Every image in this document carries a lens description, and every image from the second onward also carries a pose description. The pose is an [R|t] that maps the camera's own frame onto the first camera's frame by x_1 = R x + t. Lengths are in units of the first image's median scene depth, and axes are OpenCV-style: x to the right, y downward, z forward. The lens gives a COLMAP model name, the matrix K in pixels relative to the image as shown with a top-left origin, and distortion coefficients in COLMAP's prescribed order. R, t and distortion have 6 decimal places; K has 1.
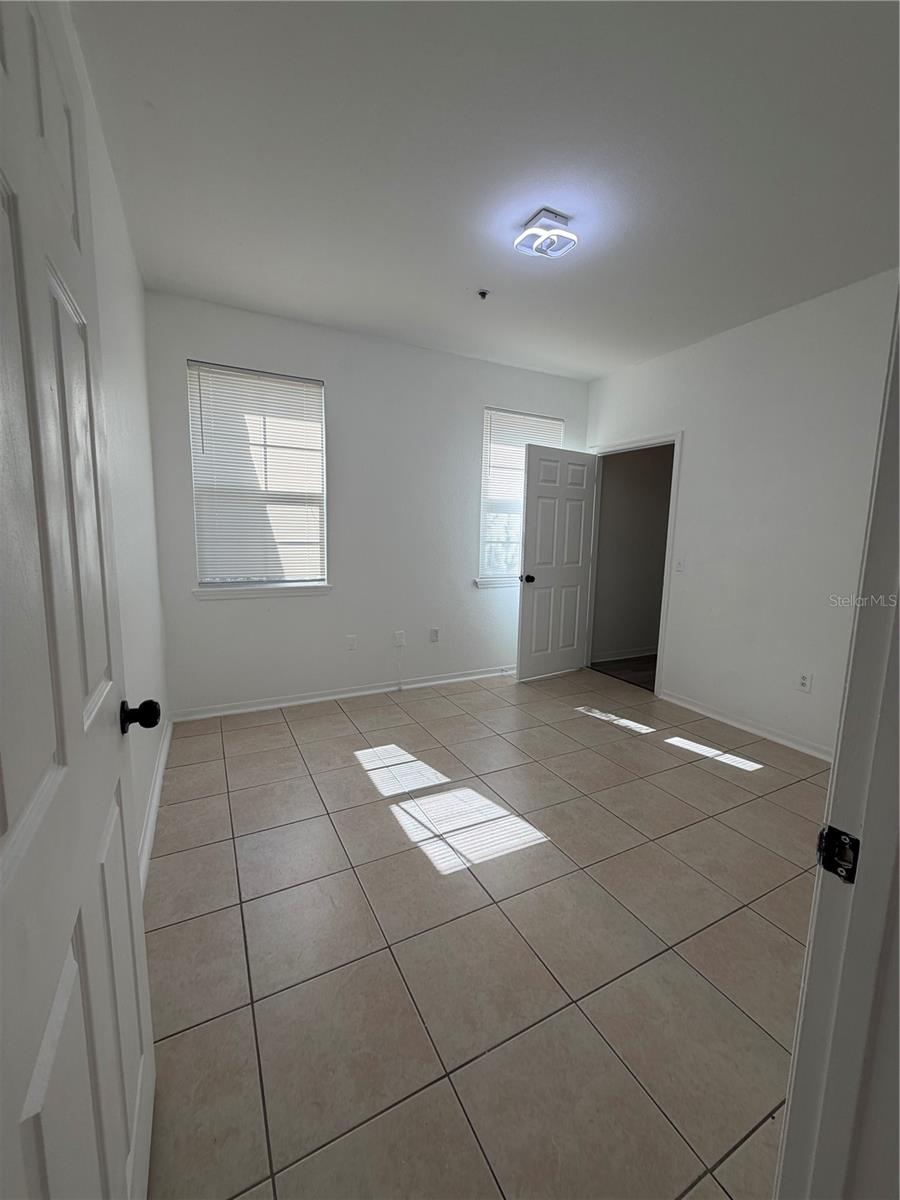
lens RADIAL K [[478.5, 0, 451.1], [0, 478.5, 598.4], [0, 0, 1]] dist [0.000600, 0.000473]
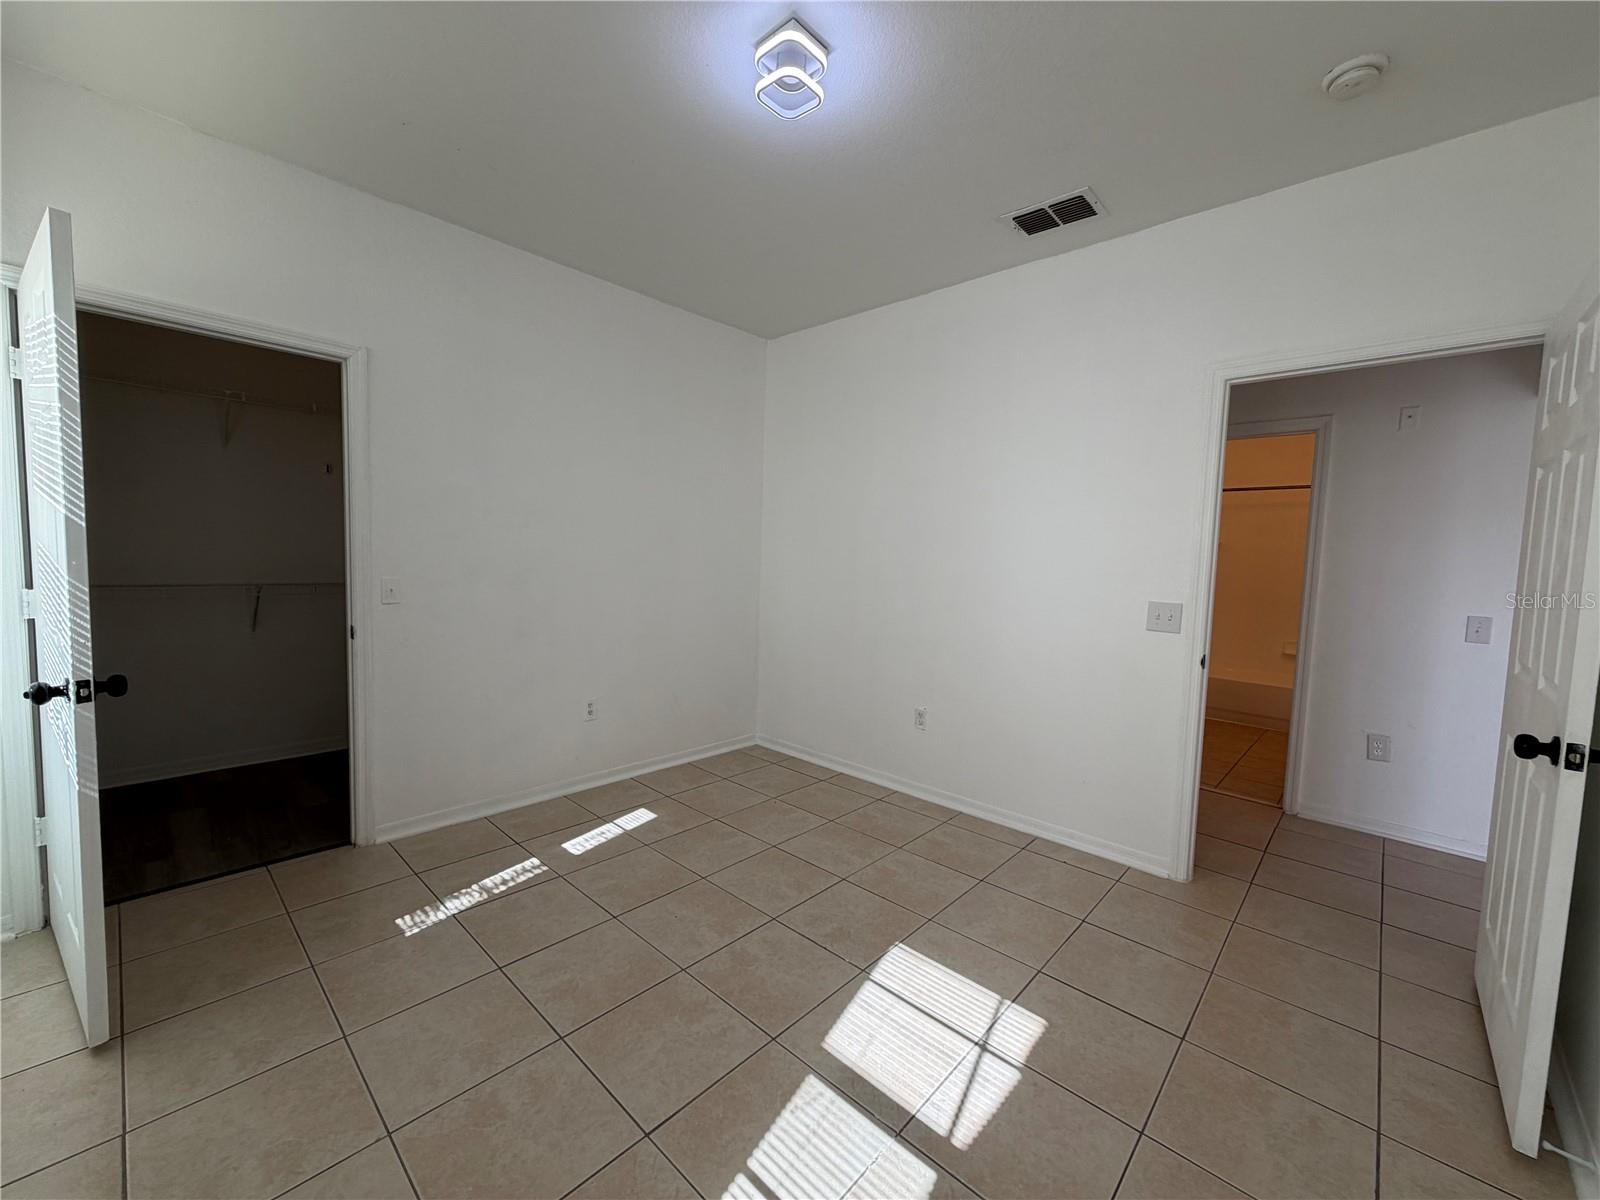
lens RADIAL K [[638.0, 0, 795.1], [0, 638.0, 593.9], [0, 0, 1]] dist [0.000600, 0.000473]
pose [[-0.333537, -0.088273, 0.938595, -0.568630], [0.089270, 0.988176, 0.124659, -0.178684], [-0.938501, 0.125367, -0.321713, 1.200084]]
